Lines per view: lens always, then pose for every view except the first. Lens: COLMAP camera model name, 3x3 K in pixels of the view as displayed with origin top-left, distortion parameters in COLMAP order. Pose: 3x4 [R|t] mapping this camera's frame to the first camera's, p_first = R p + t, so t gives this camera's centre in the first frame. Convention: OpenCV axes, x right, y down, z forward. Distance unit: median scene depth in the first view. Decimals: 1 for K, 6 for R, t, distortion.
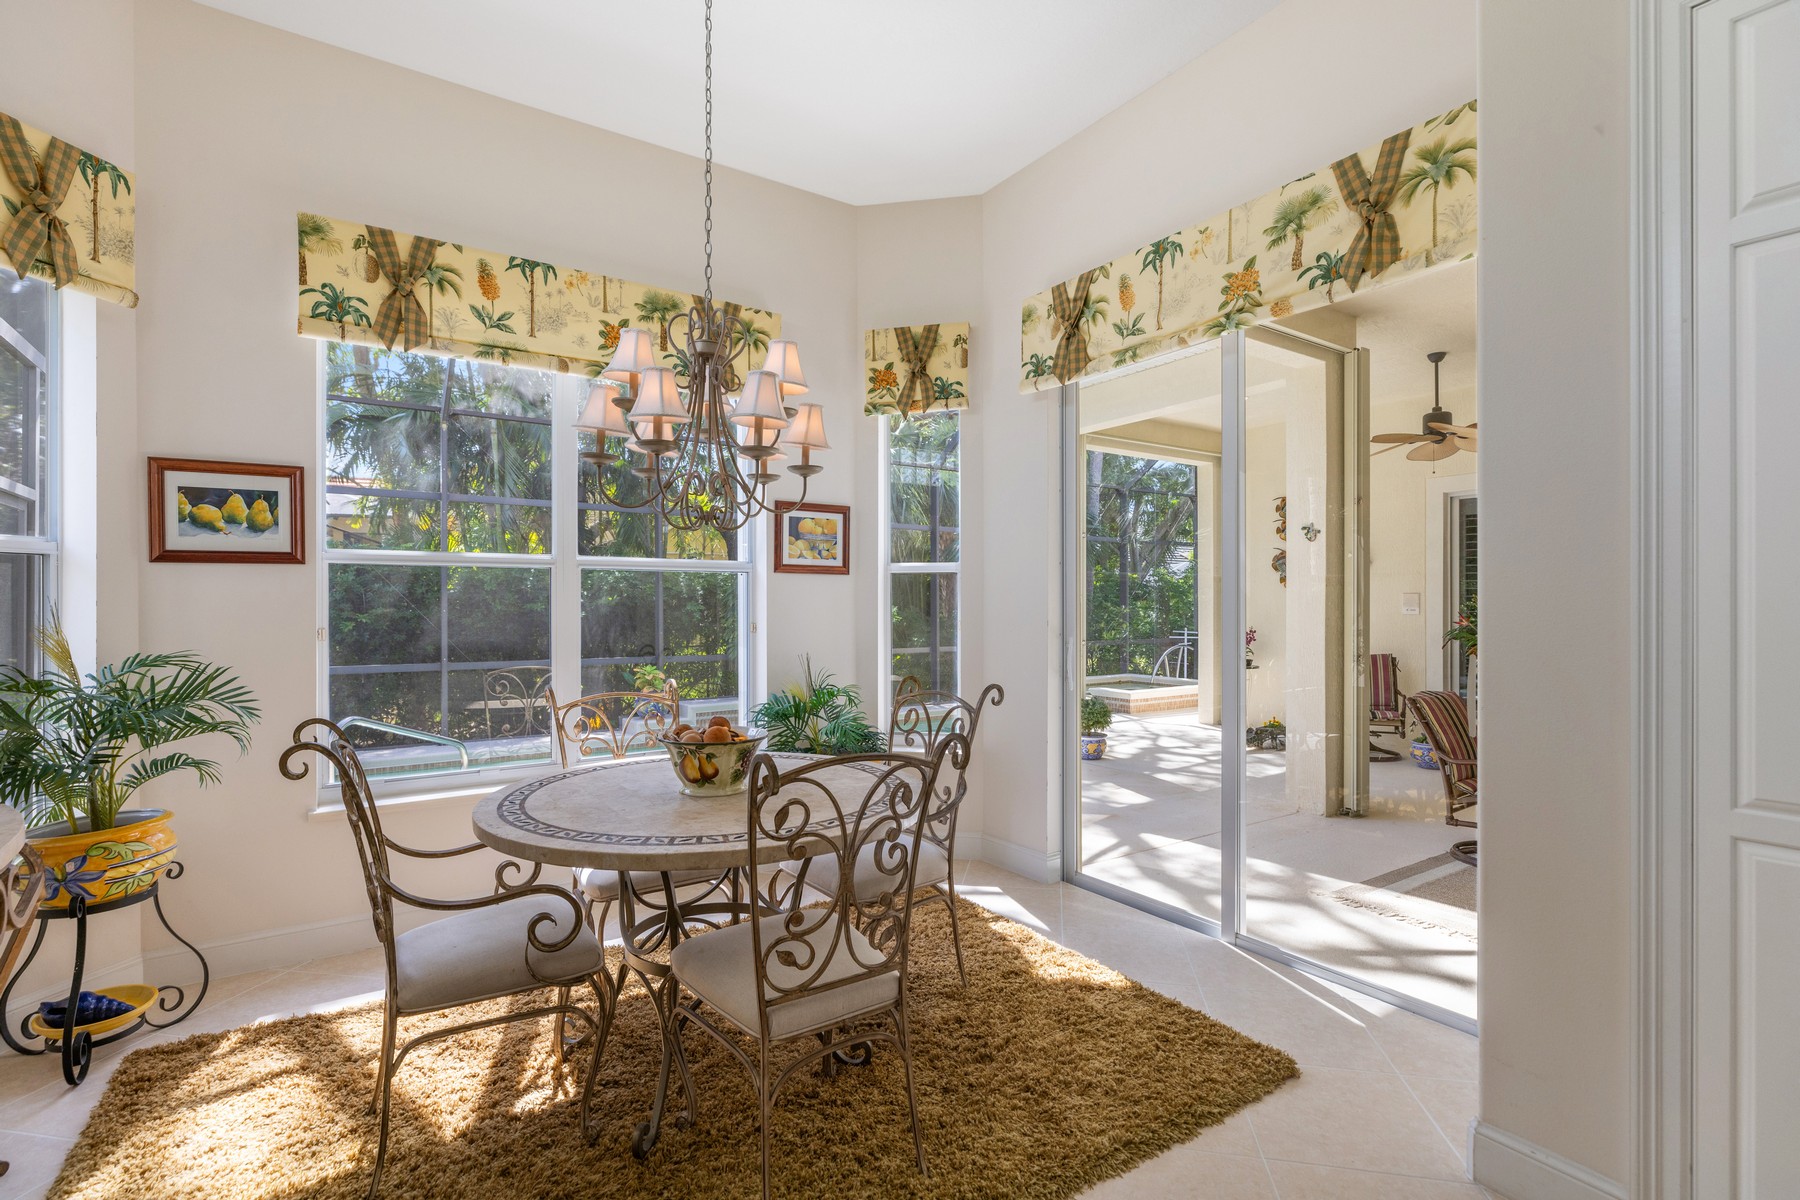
lens RADIAL K [[851.5, 0, 891.3], [0, 851.5, 607.3], [0, 0, 1]] dist [-0.000196, 0.000509]
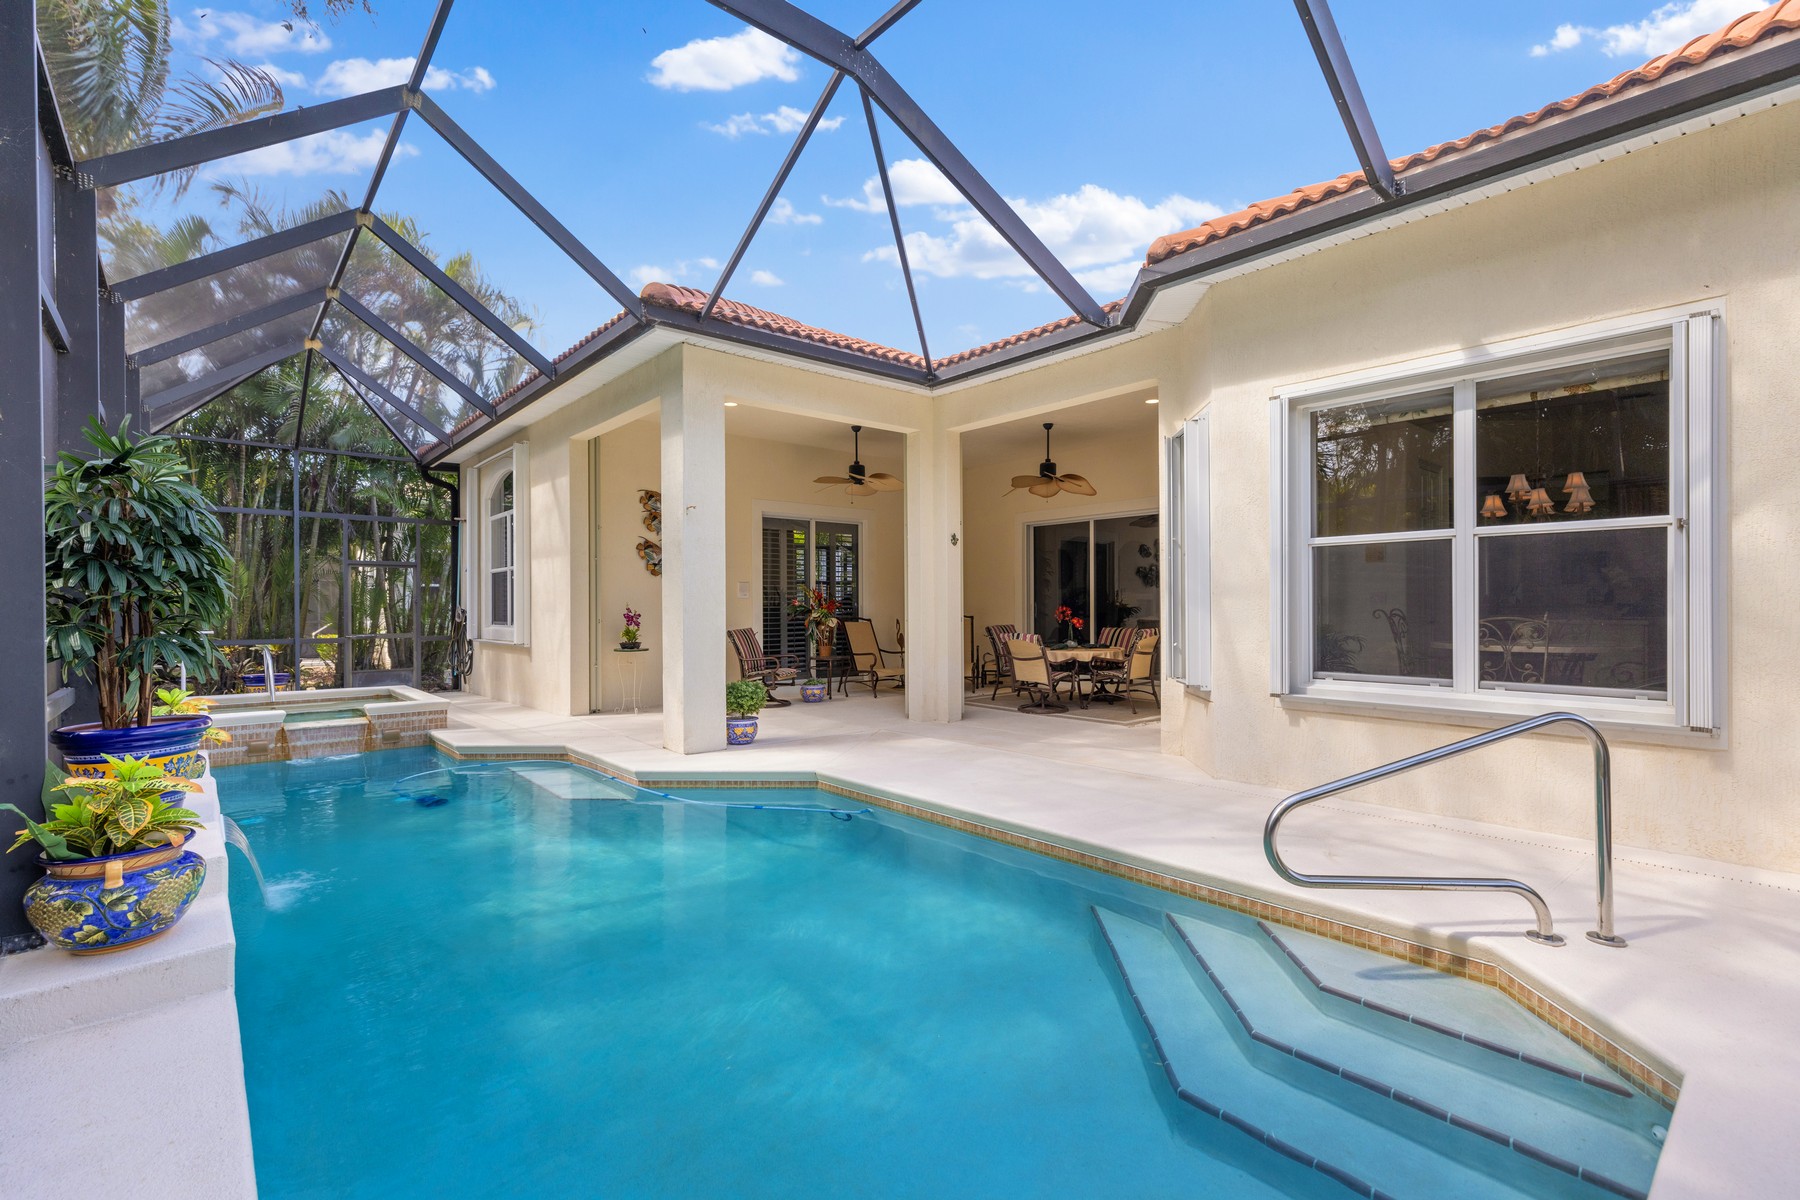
lens RADIAL K [[796.7, 0, 900.0], [0, 796.7, 600.0], [0, 0, 1]] dist [0.000024, -0.000005]
pose [[-0.111016, 0.008700, 0.993781, -0.614147], [0.006352, 0.999947, -0.008044, 0.021375], [-0.993798, 0.005420, -0.111065, 0.840347]]
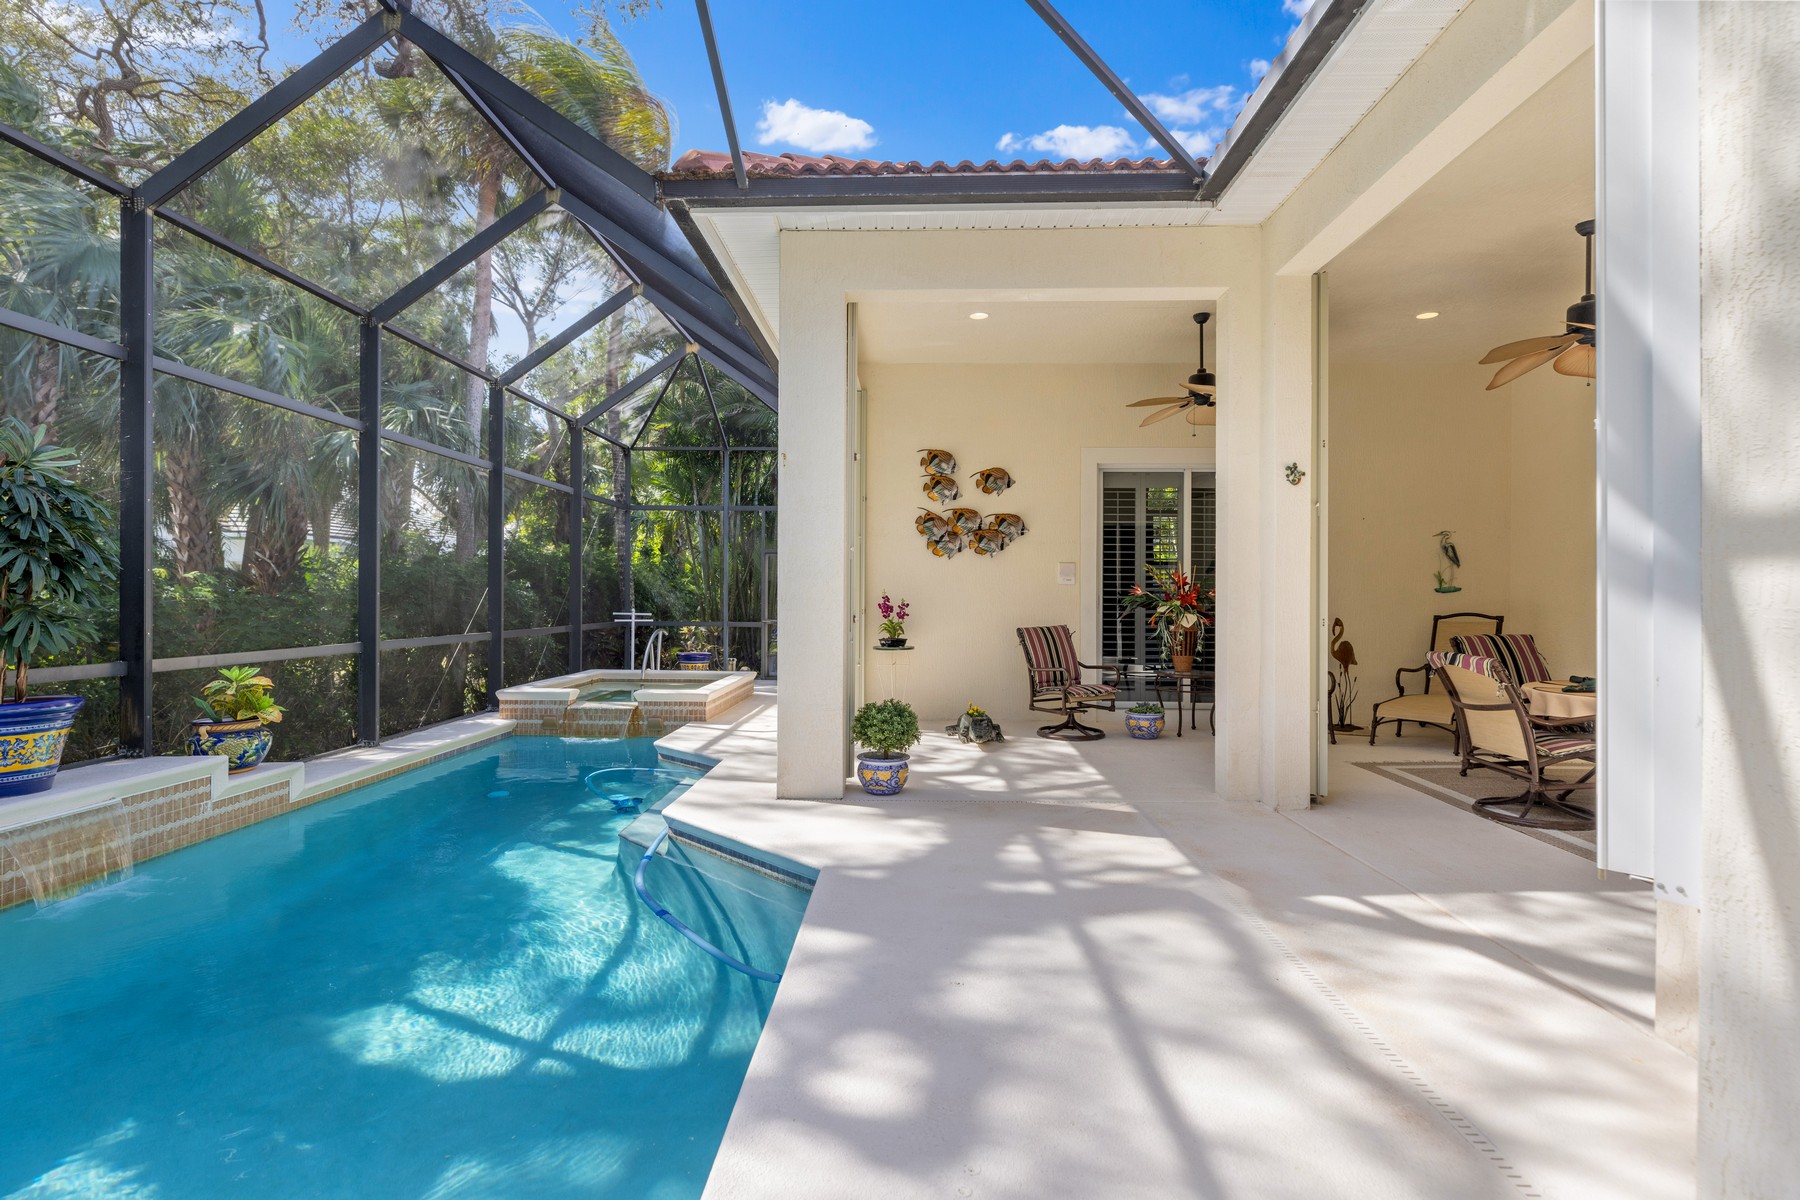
lens RADIAL K [[844.1, 0, 891.8], [0, 844.1, 593.2], [0, 0, 1]] dist [-0.000418, 0.000796]
pose [[0.590416, 0.006710, 0.807071, -0.269816], [-0.003437, 0.999977, -0.005799, 0.023272], [-0.807092, 0.000650, 0.590426, 0.555261]]
